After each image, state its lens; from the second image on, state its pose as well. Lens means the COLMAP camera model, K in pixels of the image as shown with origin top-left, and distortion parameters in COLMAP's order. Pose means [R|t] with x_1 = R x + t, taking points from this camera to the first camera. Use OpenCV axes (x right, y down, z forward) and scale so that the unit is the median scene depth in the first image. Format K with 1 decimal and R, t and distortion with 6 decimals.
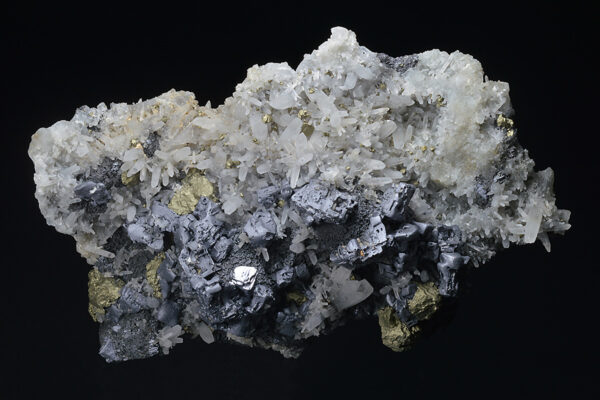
lens RADIAL K [[1719.1, 0, 300.0], [0, 1719.1, 200.0], [0, 0, 1]] dist [-0.082634, 0.641226]
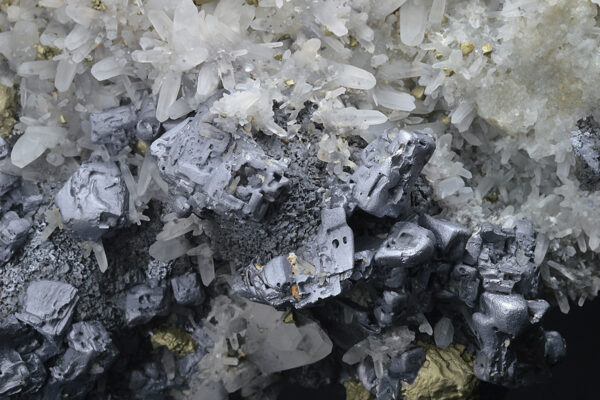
lens RADIAL K [[1719.1, 0, 300.0], [0, 1719.1, 200.0], [0, 0, 1]] dist [-0.082634, 0.641226]
pose [[0.994186, 0.077462, -0.074787, 0.065228], [-0.065634, 0.986599, 0.149383, -0.054540], [0.085356, -0.143606, 0.985947, 0.552025]]
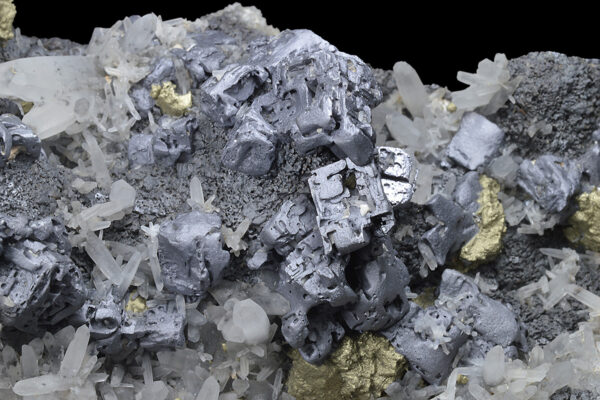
lens RADIAL K [[1719.1, 0, 300.0], [0, 1719.1, 200.0], [0, 0, 1]] dist [-0.082634, 0.641226]
pose [[-0.961165, -0.205893, 0.183764, -0.121989], [0.235220, -0.959453, 0.155311, -0.029617], [0.144335, 0.192505, 0.970623, 0.587252]]
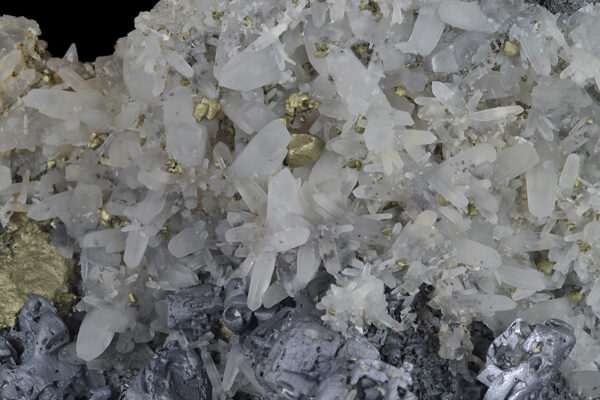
lens RADIAL K [[1719.1, 0, 300.0], [0, 1719.1, 200.0], [0, 0, 1]] dist [-0.082634, 0.641226]
pose [[0.995670, 0.070287, -0.060842, 0.027213], [-0.060622, 0.987088, 0.148264, -0.086431], [0.070477, -0.143934, 0.987074, 0.617225]]
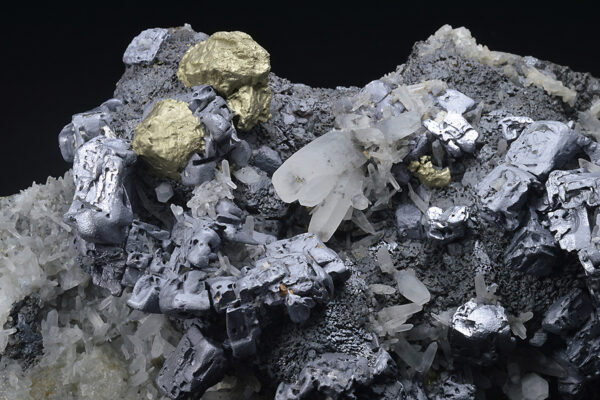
lens RADIAL K [[1719.1, 0, 300.0], [0, 1719.1, 200.0], [0, 0, 1]] dist [-0.082634, 0.641226]
pose [[-0.987761, -0.155905, 0.004632, 0.031852], [0.152020, -0.968942, -0.195041, 0.141329], [0.034896, -0.191950, 0.980784, 0.522792]]
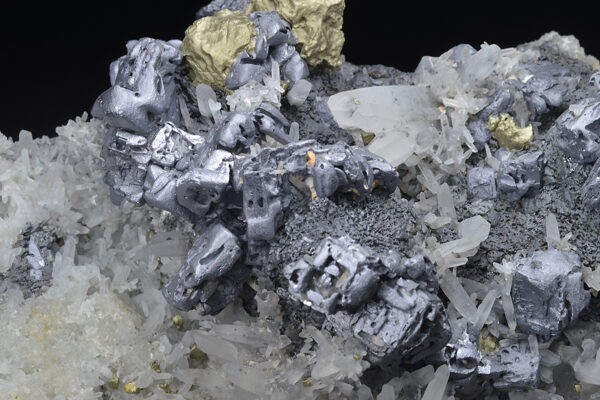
lens RADIAL K [[1719.1, 0, 300.0], [0, 1719.1, 200.0], [0, 0, 1]] dist [-0.082634, 0.641226]
pose [[-0.949783, -0.221252, 0.221270, -0.051618], [0.257196, -0.954754, 0.149316, -0.038373], [0.178222, 0.198728, 0.963714, 0.584697]]
